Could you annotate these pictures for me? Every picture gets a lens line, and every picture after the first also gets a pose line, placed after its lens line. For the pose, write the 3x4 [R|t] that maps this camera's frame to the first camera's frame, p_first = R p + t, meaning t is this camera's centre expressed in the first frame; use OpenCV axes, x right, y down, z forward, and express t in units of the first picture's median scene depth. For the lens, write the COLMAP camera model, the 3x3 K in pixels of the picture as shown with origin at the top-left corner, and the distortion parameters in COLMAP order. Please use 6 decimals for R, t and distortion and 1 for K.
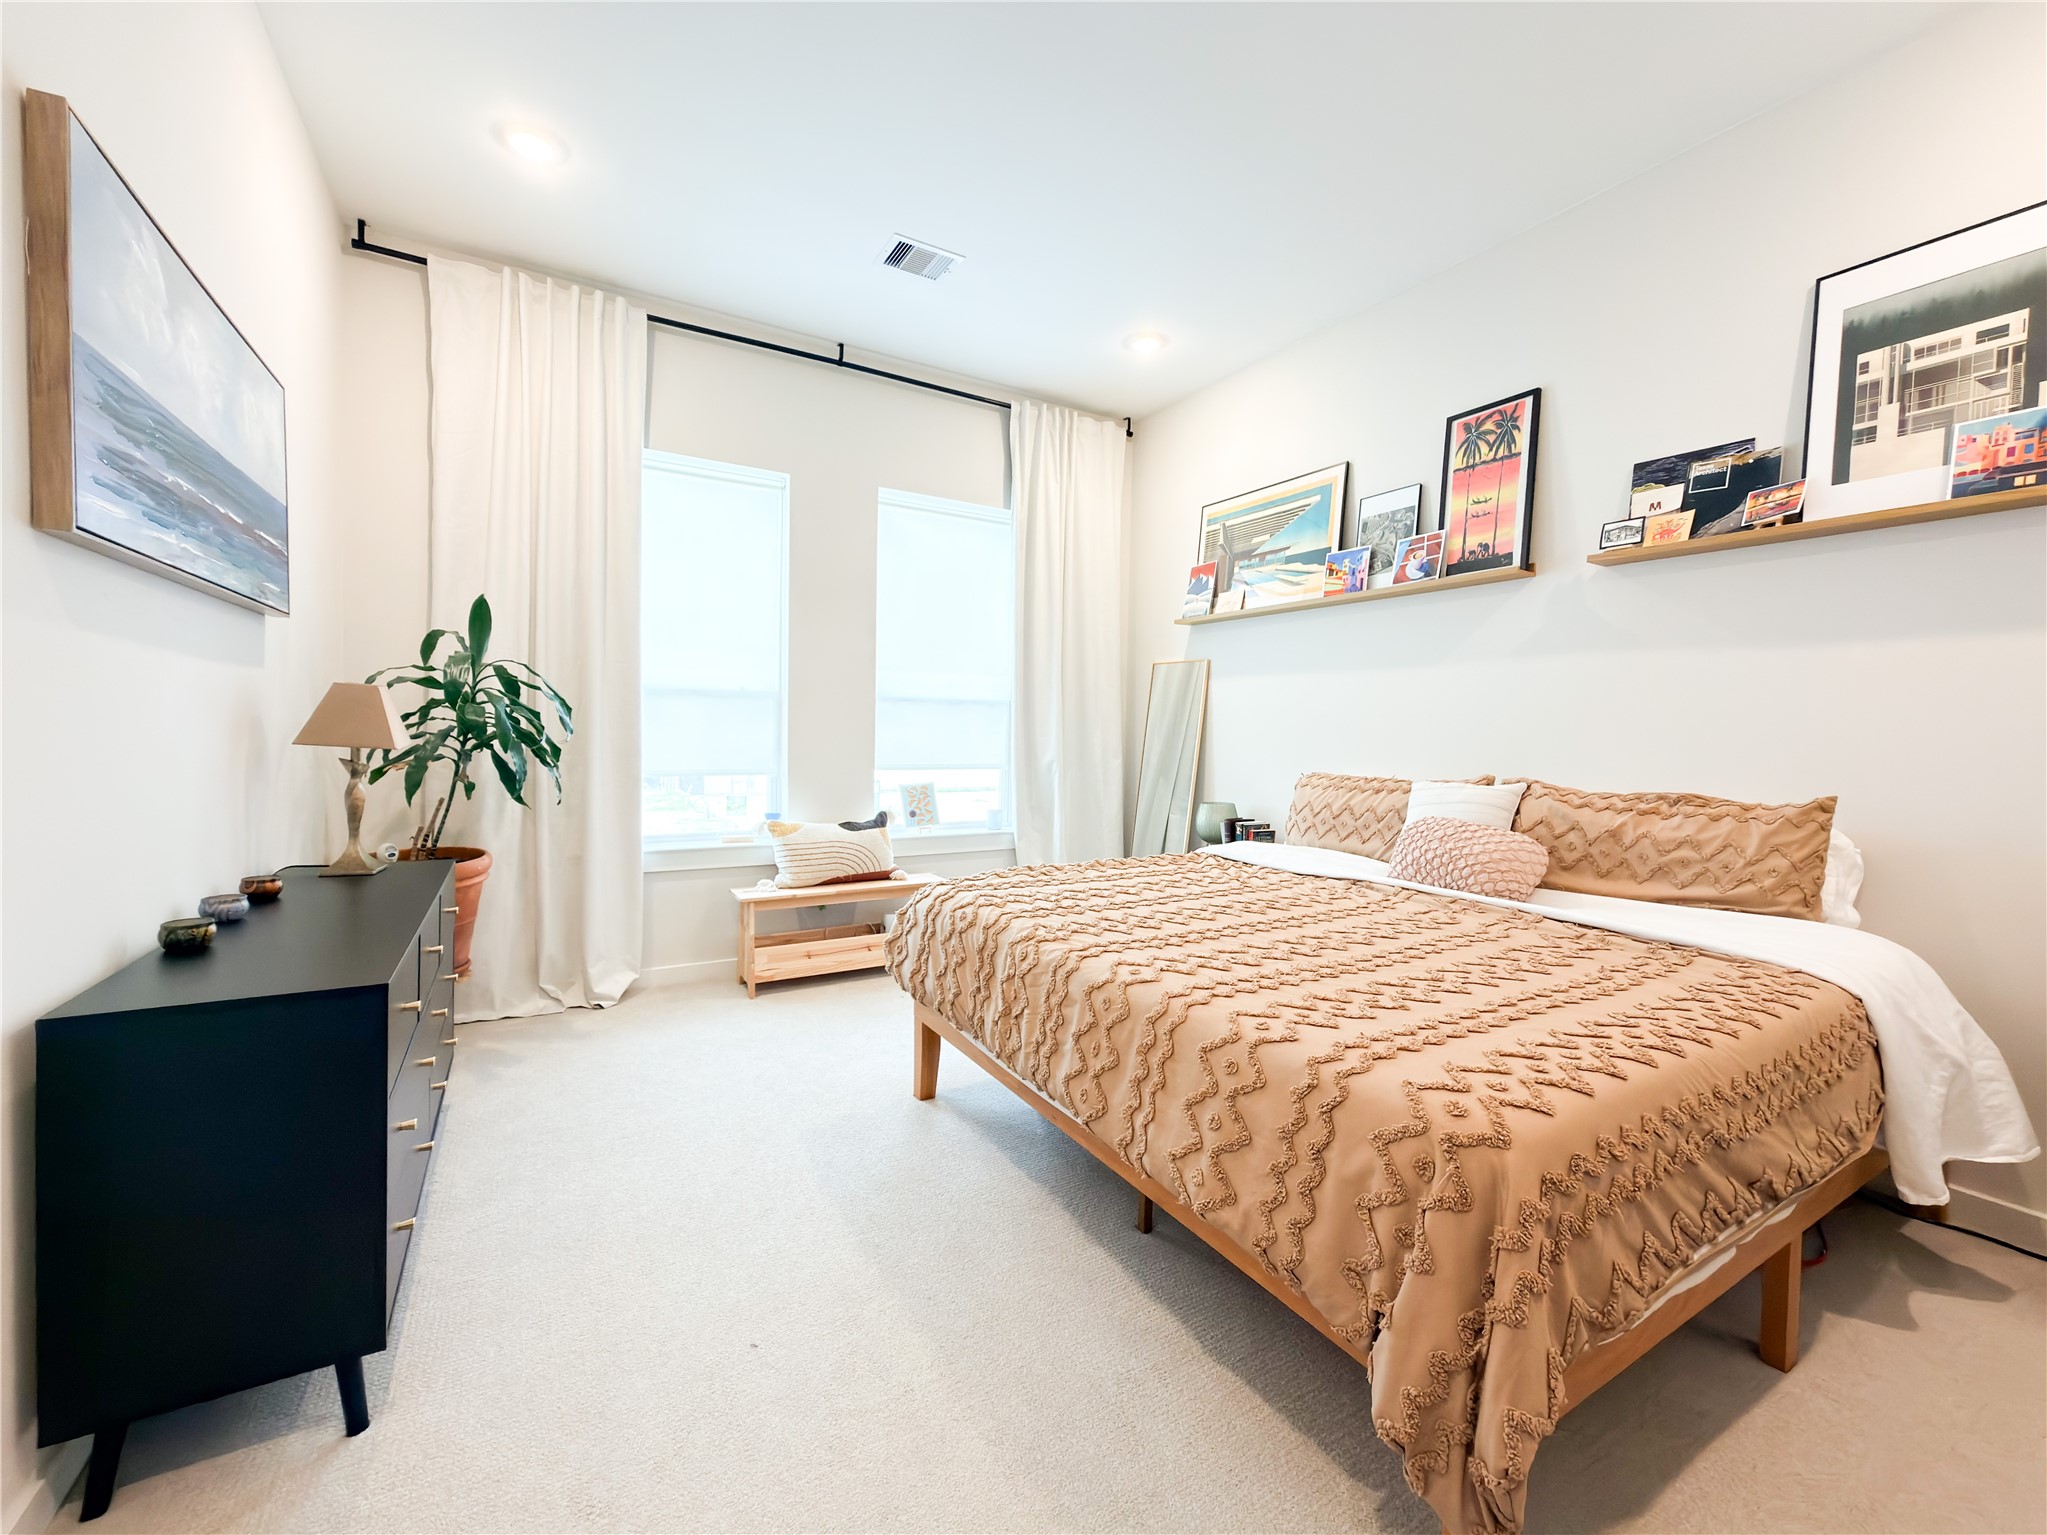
lens RADIAL K [[822.5, 0, 1022.1], [0, 822.5, 762.4], [0, 0, 1]] dist [0.000105, 0.000037]
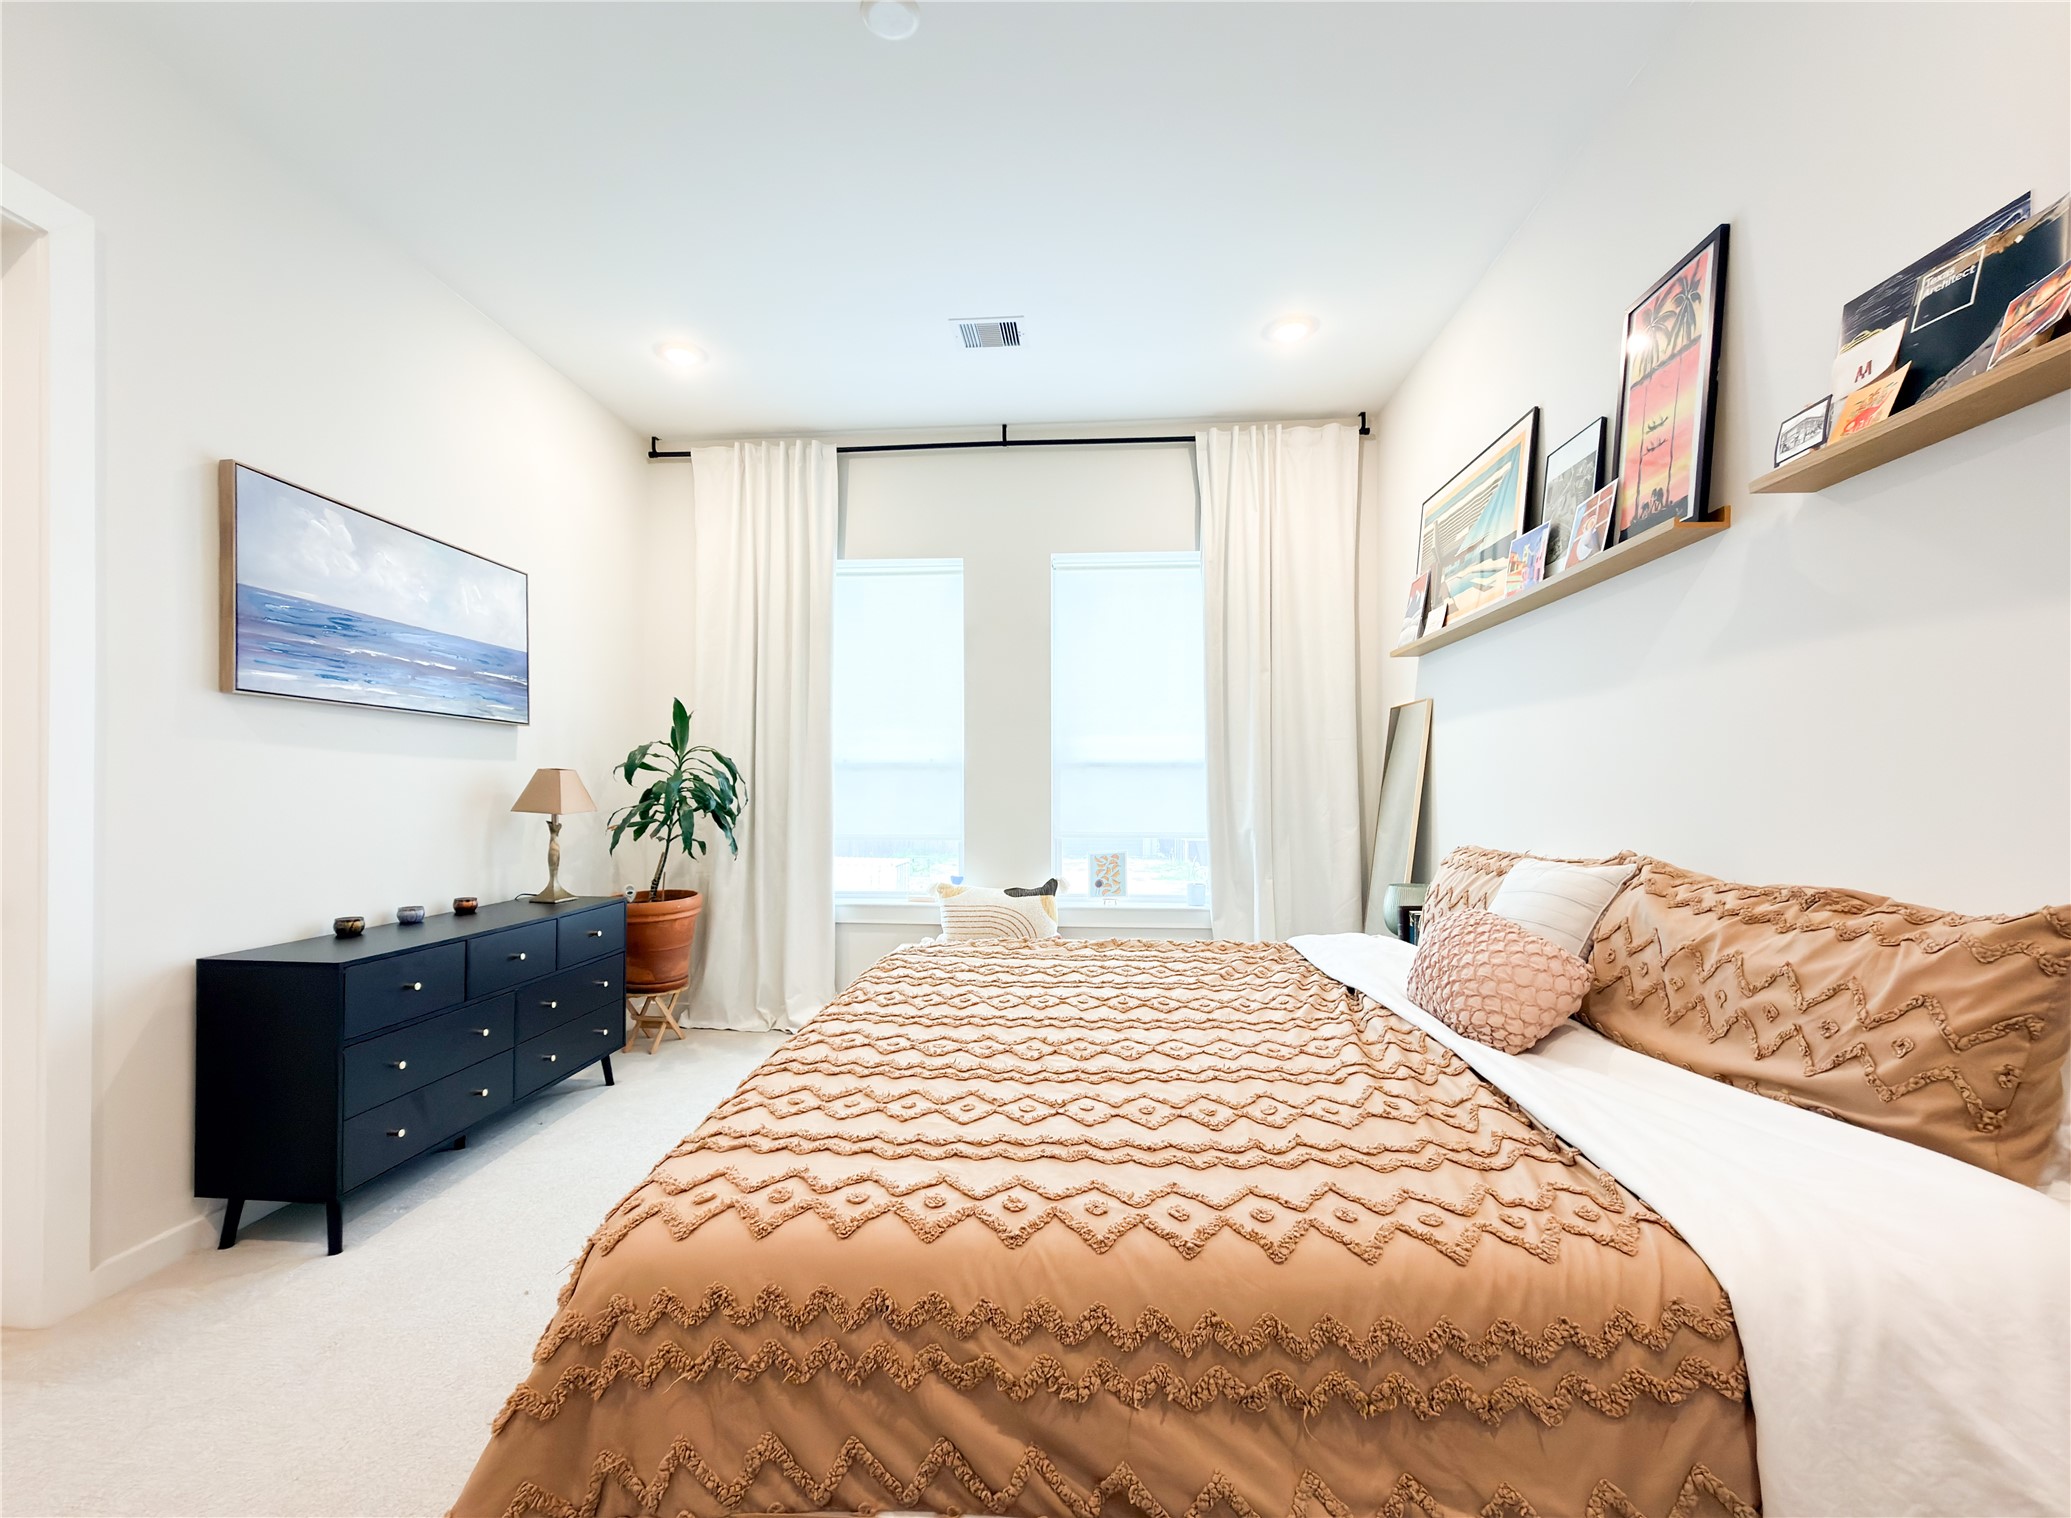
lens RADIAL K [[869.2, 0, 1026.9], [0, 869.2, 799.3], [0, 0, 1]] dist [0.000986, 0.000176]
pose [[0.818629, -0.013423, -0.574166, 0.543119], [-0.009745, 0.999258, -0.037255, 0.004507], [0.574240, 0.036093, 0.817891, 0.173443]]
